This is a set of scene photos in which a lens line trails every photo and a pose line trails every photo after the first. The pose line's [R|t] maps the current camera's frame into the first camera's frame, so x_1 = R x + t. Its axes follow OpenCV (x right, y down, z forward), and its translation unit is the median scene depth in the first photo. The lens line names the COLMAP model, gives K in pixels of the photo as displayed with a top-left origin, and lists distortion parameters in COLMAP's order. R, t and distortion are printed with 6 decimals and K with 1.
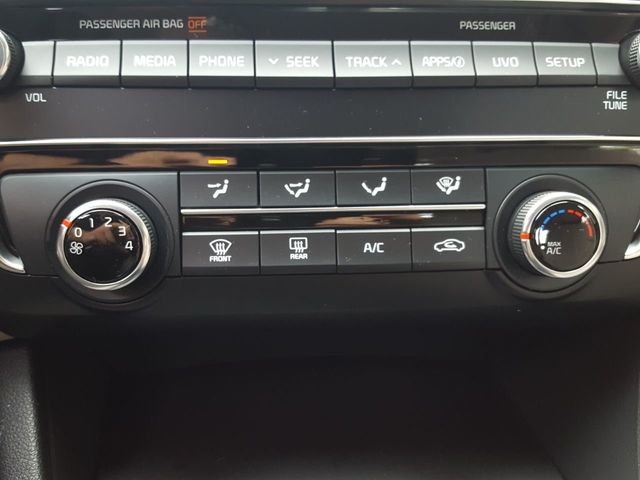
lens RADIAL K [[639.4, 0, 320.0], [0, 639.4, 240.0], [0, 0, 1]] dist [0.136281, -0.376803]
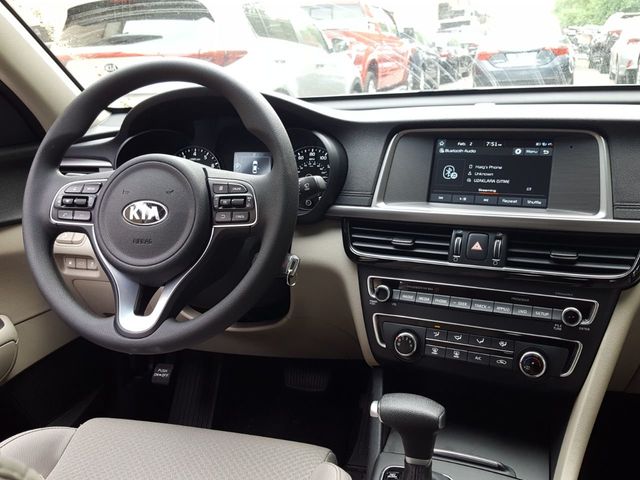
lens RADIAL K [[627.5, 0, 320.0], [0, 627.5, 240.0], [0, 0, 1]] dist [0.149836, -0.003010]
pose [[0.868159, 0.083312, -0.489243, 0.991822], [-0.156072, 0.981625, -0.109790, -0.106365], [0.471106, 0.171673, 0.865209, -2.550439]]
